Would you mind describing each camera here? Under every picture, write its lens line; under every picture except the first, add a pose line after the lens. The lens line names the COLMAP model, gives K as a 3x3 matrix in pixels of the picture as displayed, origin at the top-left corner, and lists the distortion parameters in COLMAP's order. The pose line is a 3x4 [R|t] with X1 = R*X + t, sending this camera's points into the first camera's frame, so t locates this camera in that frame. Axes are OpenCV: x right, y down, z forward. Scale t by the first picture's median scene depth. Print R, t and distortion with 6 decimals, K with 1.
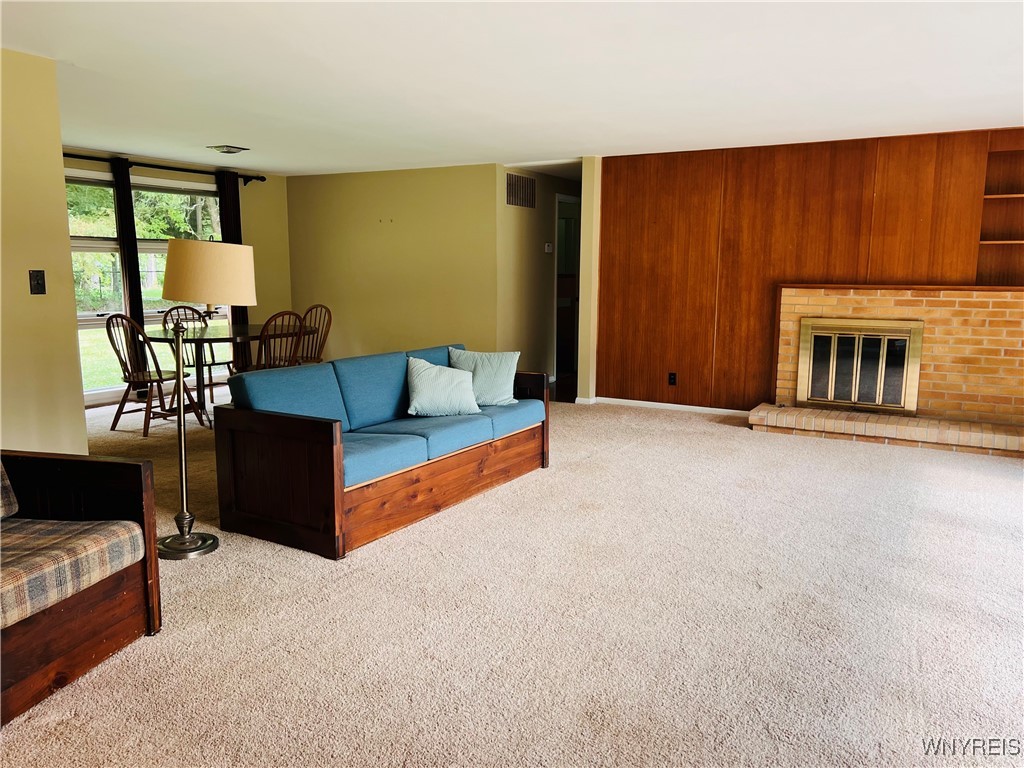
lens RADIAL K [[769.3, 0, 510.8], [0, 769.3, 392.2], [0, 0, 1]] dist [-0.000700, -0.001470]
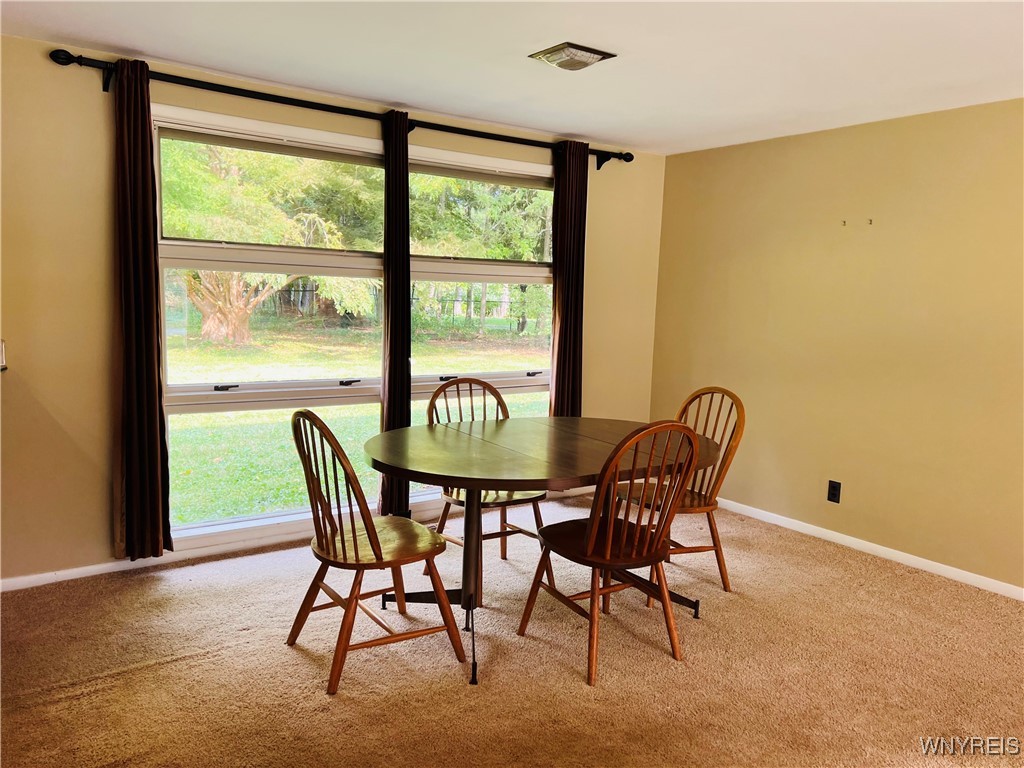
lens RADIAL K [[769.3, 0, 508.2], [0, 769.3, 382.4], [0, 0, 1]] dist [-0.000700, -0.001470]
pose [[0.908112, 0.078781, -0.411251, -0.169567], [-0.096914, 0.995018, -0.023393, -0.094097], [0.407359, 0.061099, 0.911222, 0.492771]]
